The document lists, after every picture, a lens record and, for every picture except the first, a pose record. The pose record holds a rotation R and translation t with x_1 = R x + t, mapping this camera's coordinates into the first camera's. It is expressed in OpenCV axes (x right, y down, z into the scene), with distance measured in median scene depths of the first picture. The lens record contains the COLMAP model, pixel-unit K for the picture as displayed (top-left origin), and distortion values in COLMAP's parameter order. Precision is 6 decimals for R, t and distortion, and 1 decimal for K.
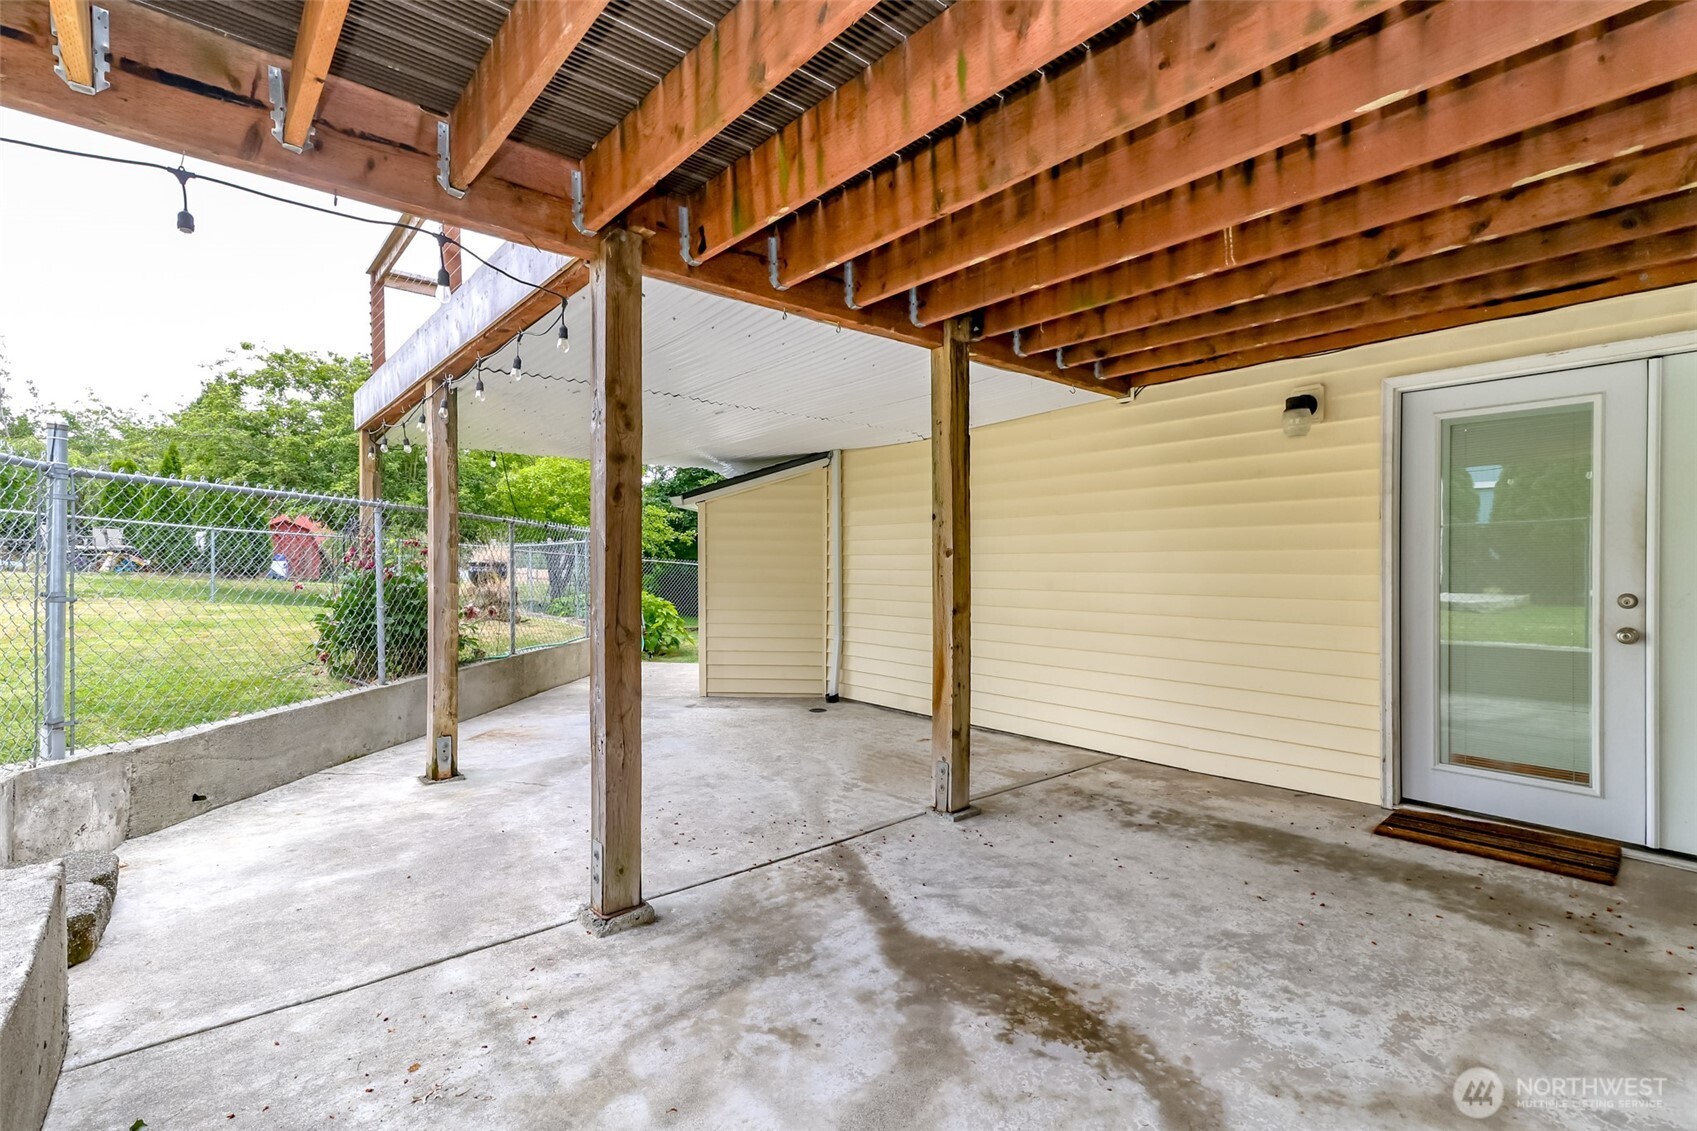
lens RADIAL K [[770.6, 0, 859.0], [0, 770.6, 558.1], [0, 0, 1]] dist [0.017077, 0.000316]
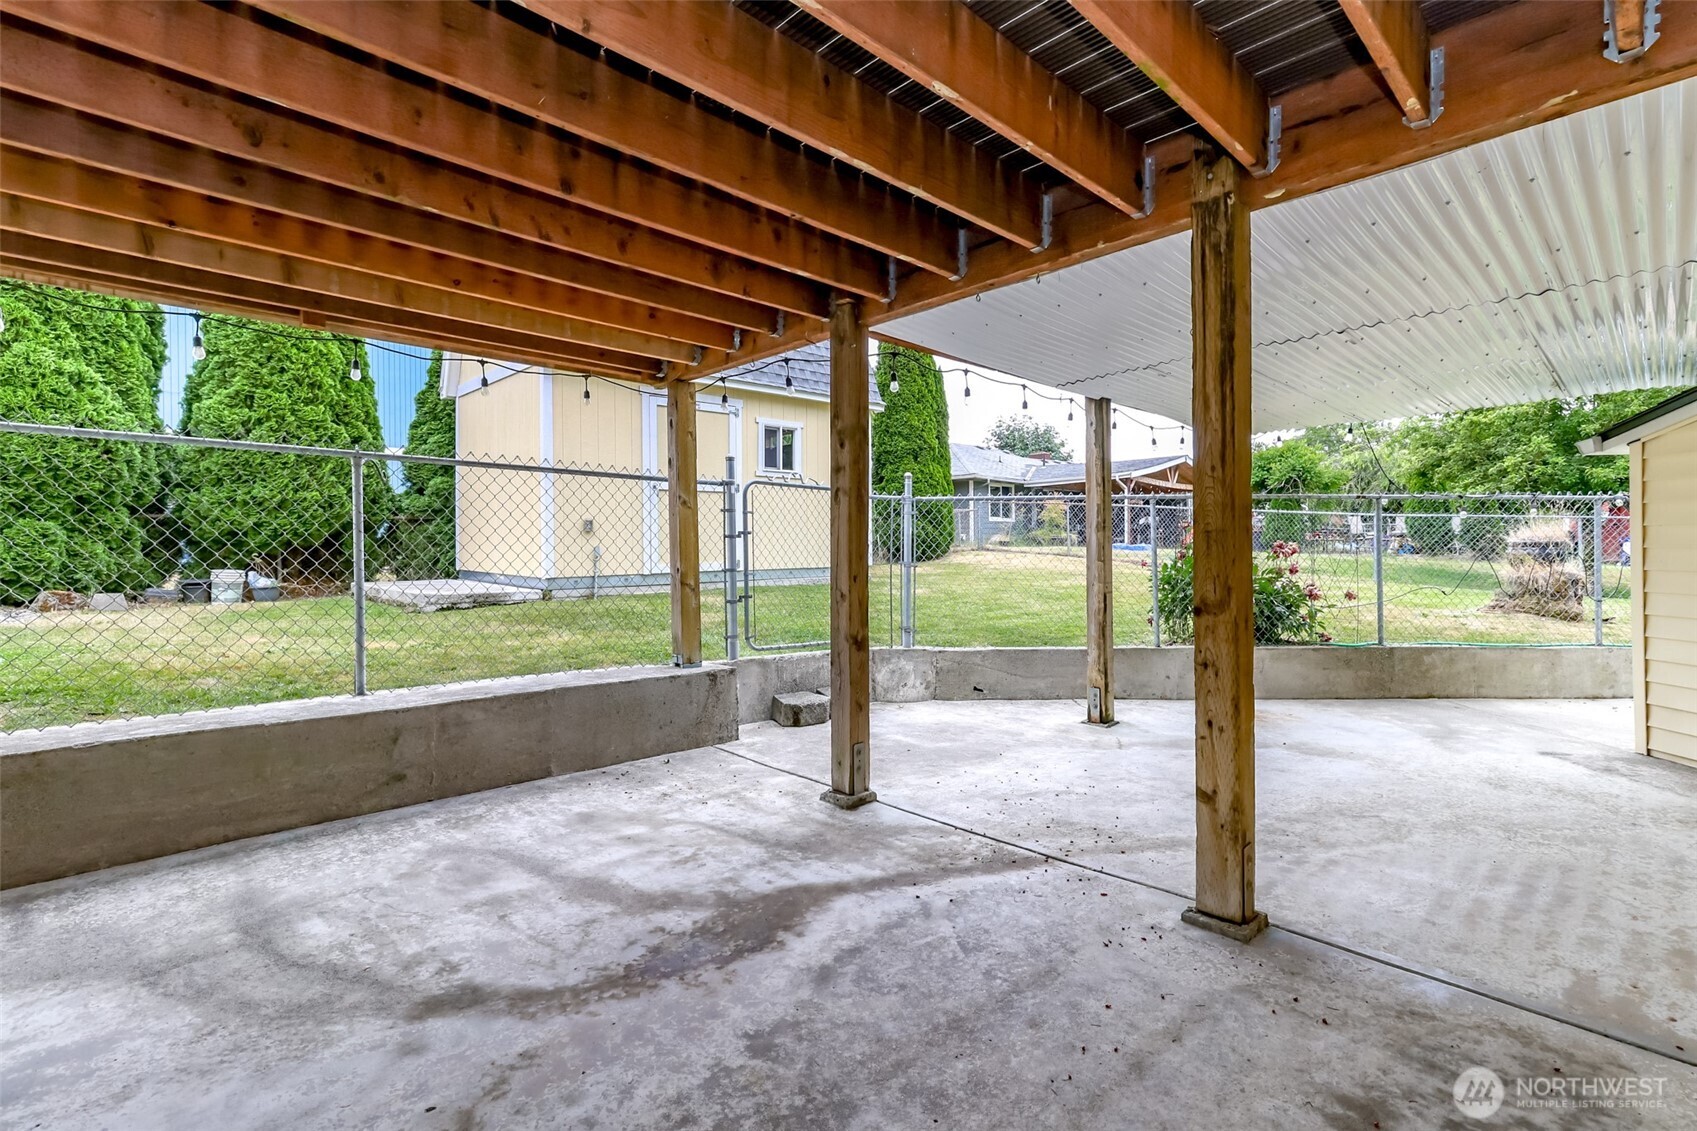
lens RADIAL K [[770.6, 0, 859.0], [0, 770.6, 558.1], [0, 0, 1]] dist [0.017077, 0.000316]
pose [[0.076641, 0.009229, -0.997016, 1.149125], [0.012578, 0.999869, 0.010222, 0.022526], [0.996979, -0.013324, 0.076515, 0.996968]]
